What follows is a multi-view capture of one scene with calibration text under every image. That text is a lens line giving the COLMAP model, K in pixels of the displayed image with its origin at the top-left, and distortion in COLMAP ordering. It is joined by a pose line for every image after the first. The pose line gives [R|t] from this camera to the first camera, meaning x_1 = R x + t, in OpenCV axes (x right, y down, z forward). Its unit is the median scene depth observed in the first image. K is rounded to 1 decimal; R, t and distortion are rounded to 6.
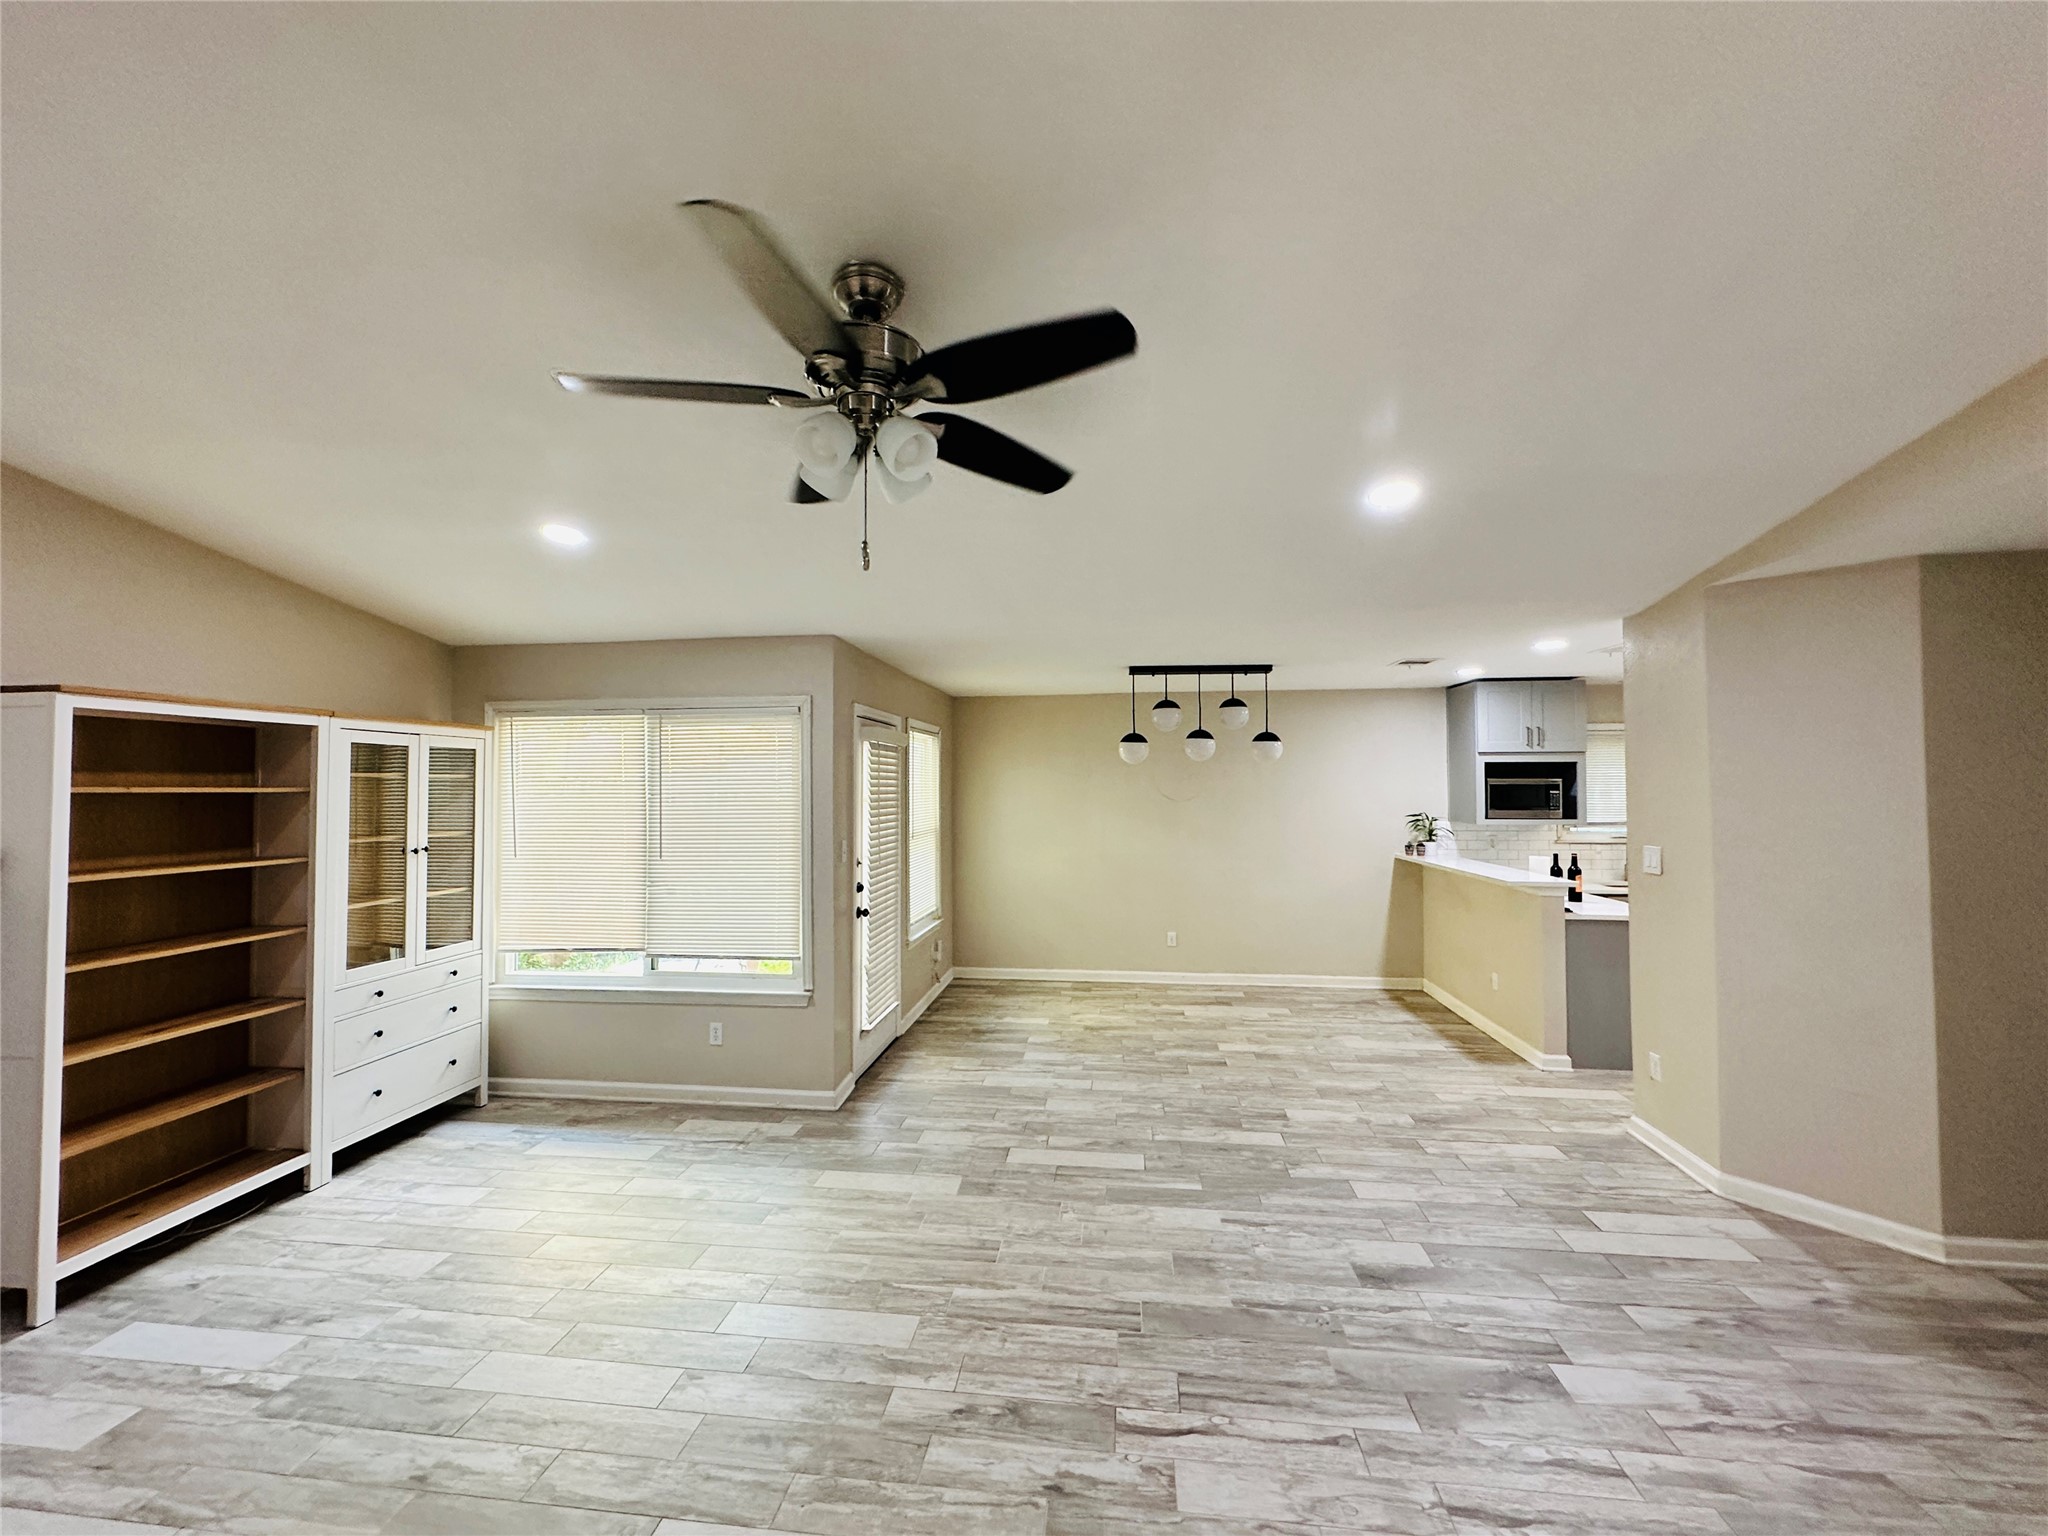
lens RADIAL K [[812.8, 0, 1026.7], [0, 812.8, 765.8], [0, 0, 1]] dist [-0.001640, 0.000429]
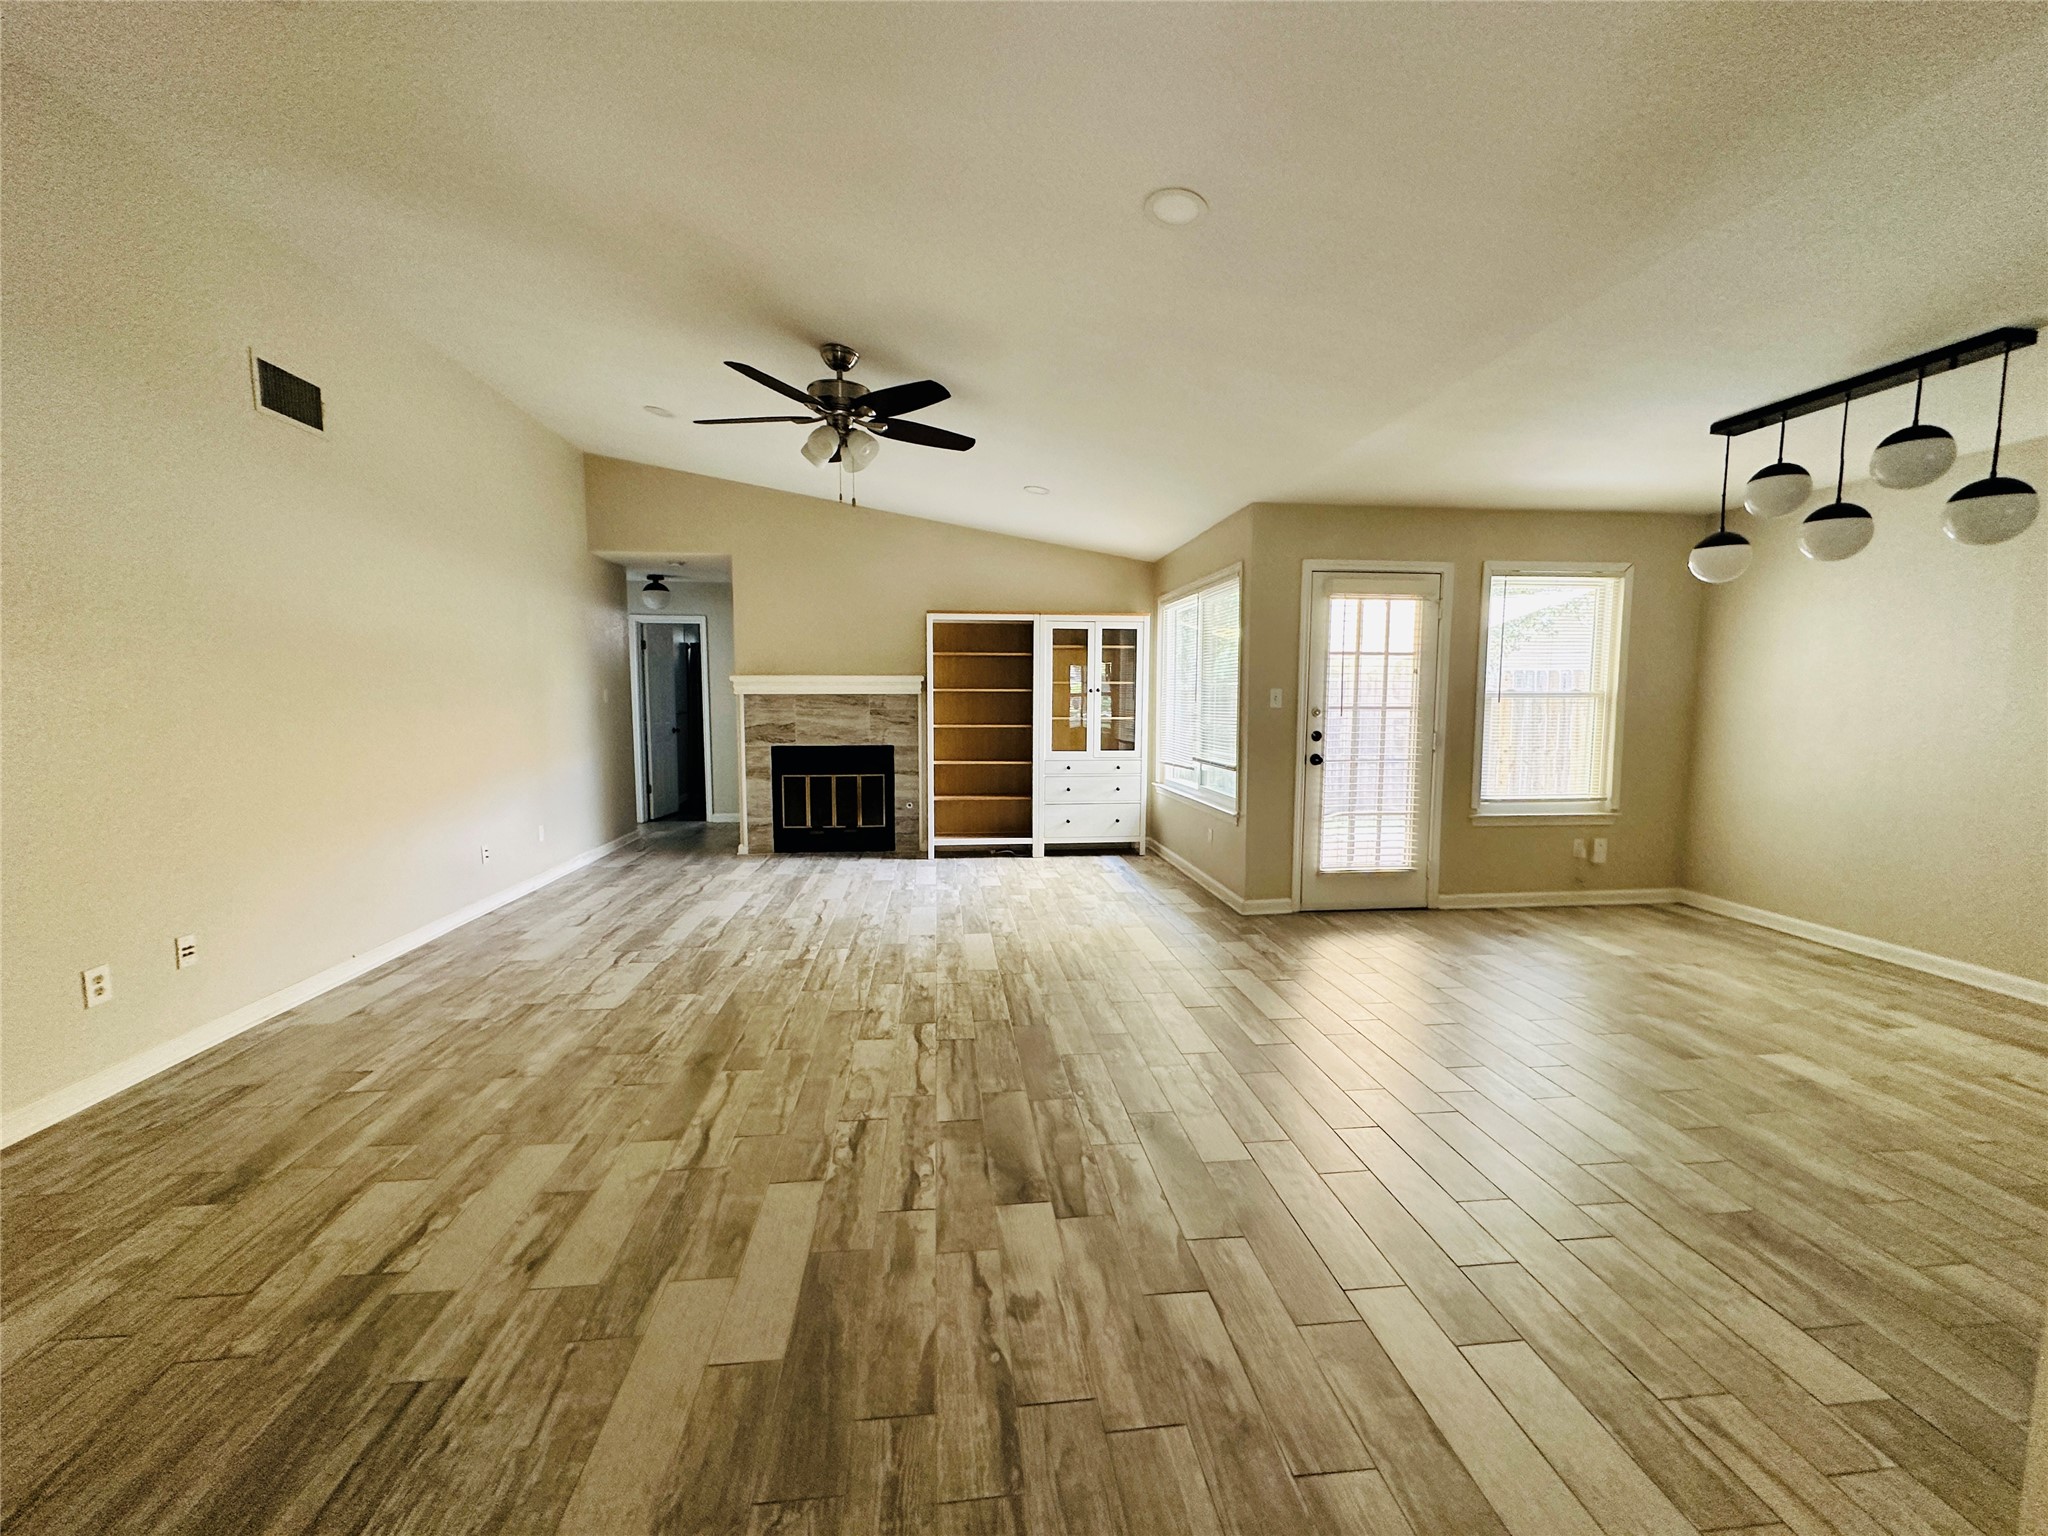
lens RADIAL K [[822.3, 0, 1030.2], [0, 822.3, 767.8], [0, 0, 1]] dist [-0.001140, -0.000202]
pose [[0.226020, 0.090688, -0.969892, 0.993287], [0.024013, 0.994836, 0.098616, 0.100477], [0.973827, -0.045580, 0.222675, 0.523631]]
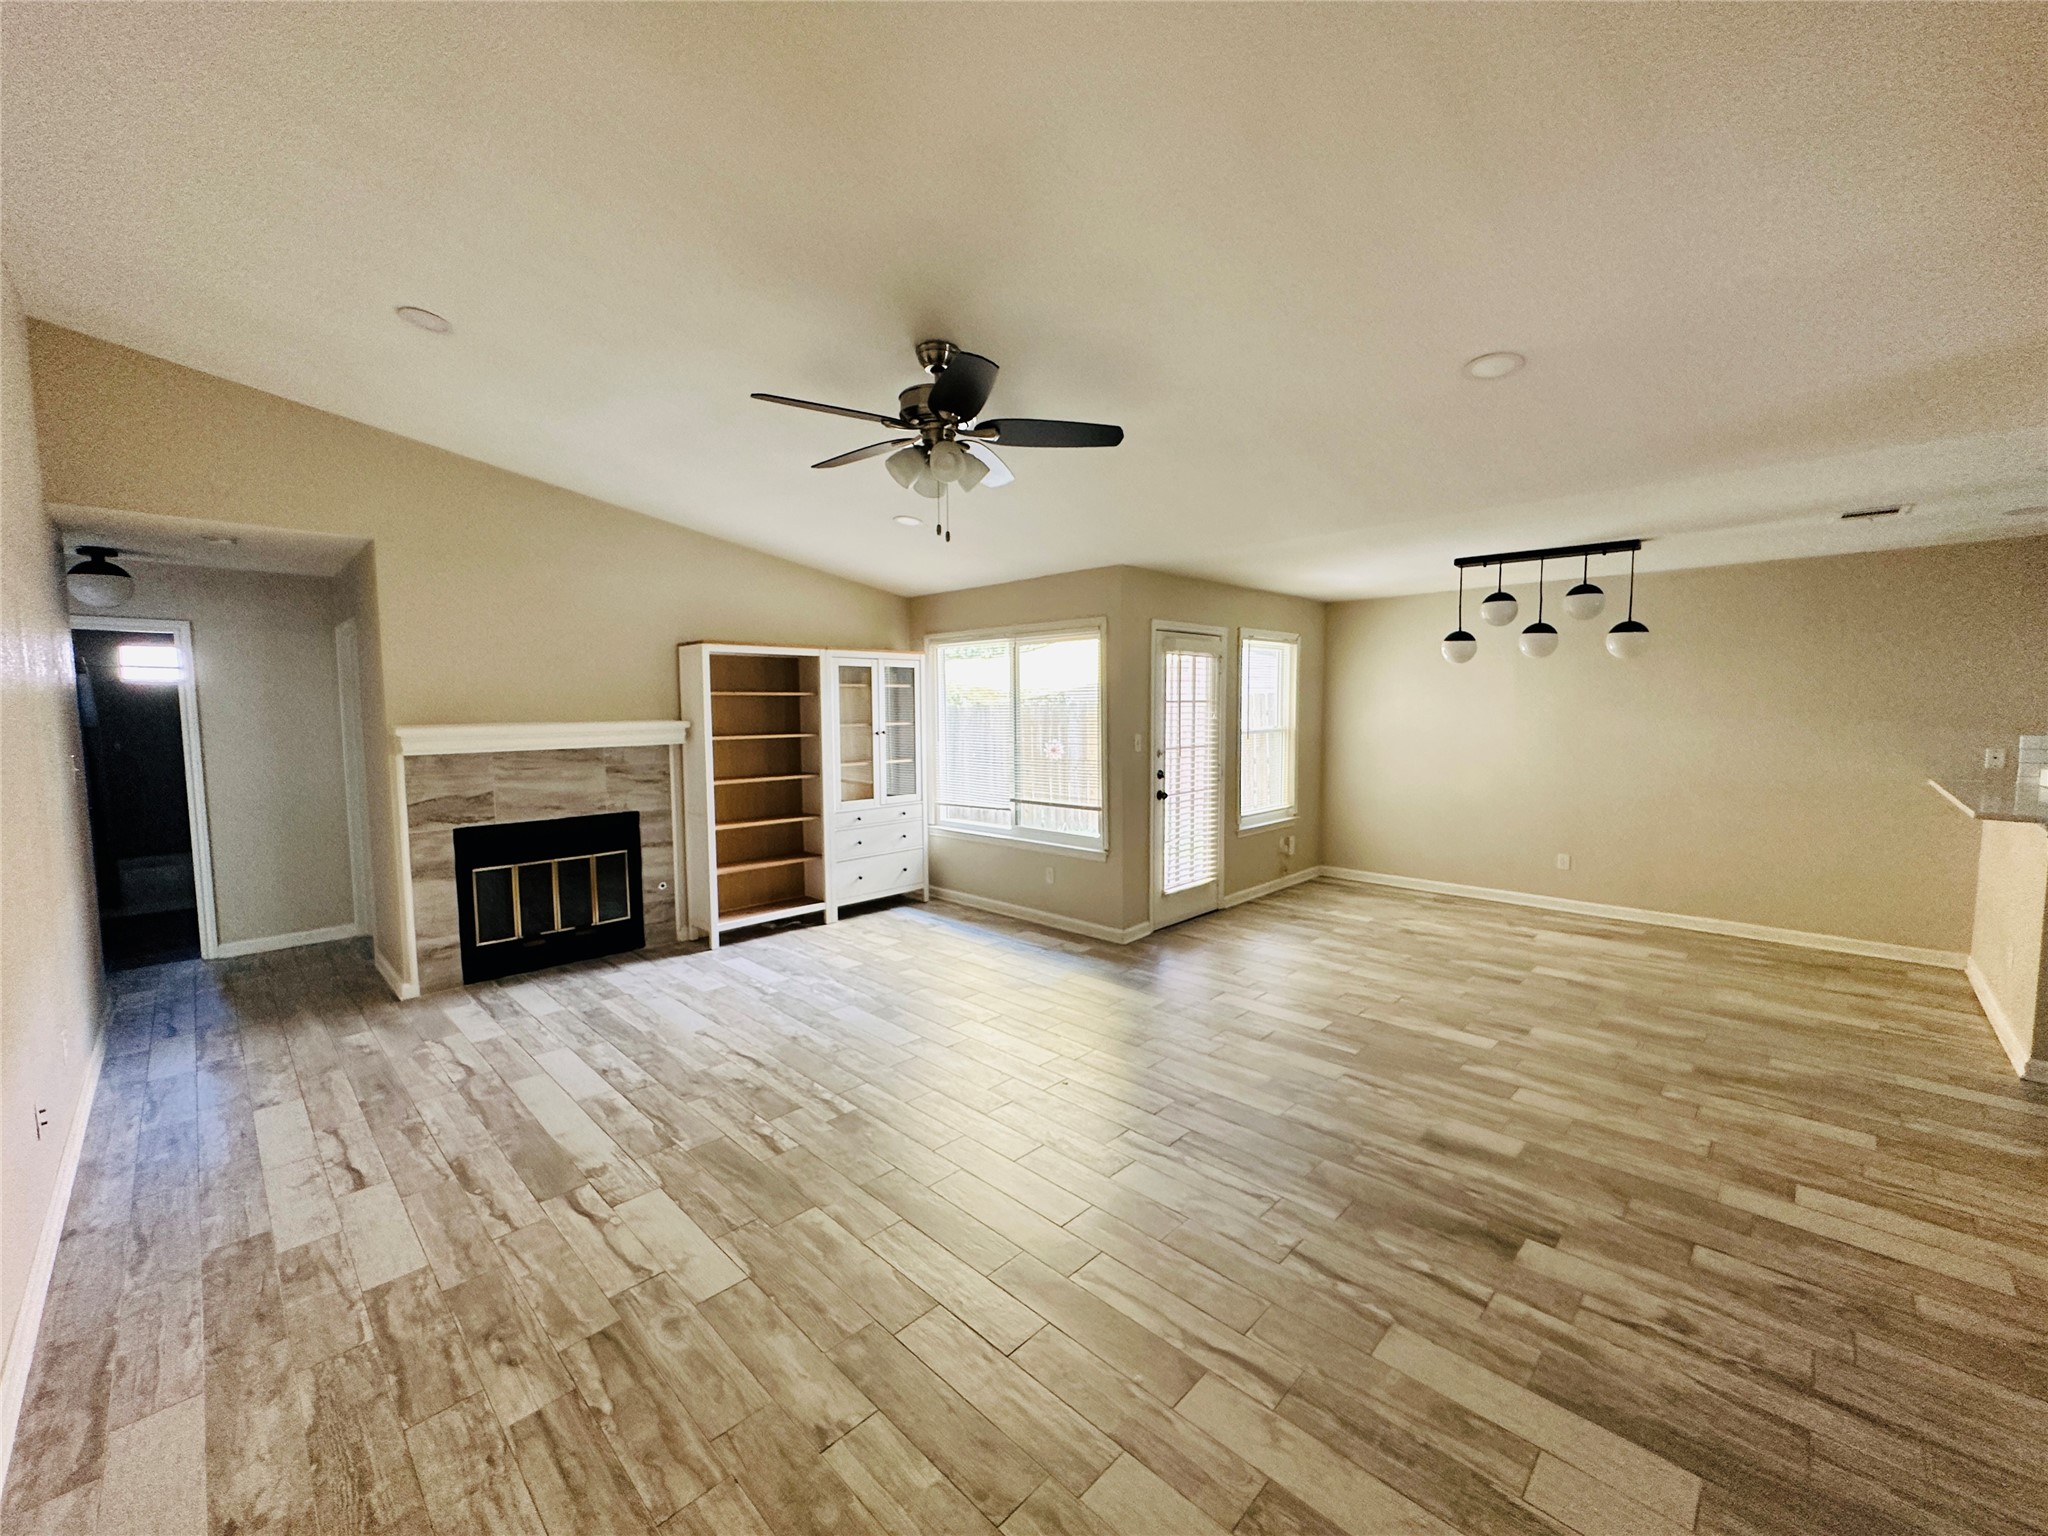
lens RADIAL K [[822.3, 0, 1030.2], [0, 822.3, 767.8], [0, 0, 1]] dist [-0.001140, -0.000202]
pose [[0.796165, 0.045783, -0.603346, 0.491184], [0.020327, 0.994547, 0.102291, 0.015353], [0.604739, -0.093705, 0.790892, -0.099549]]
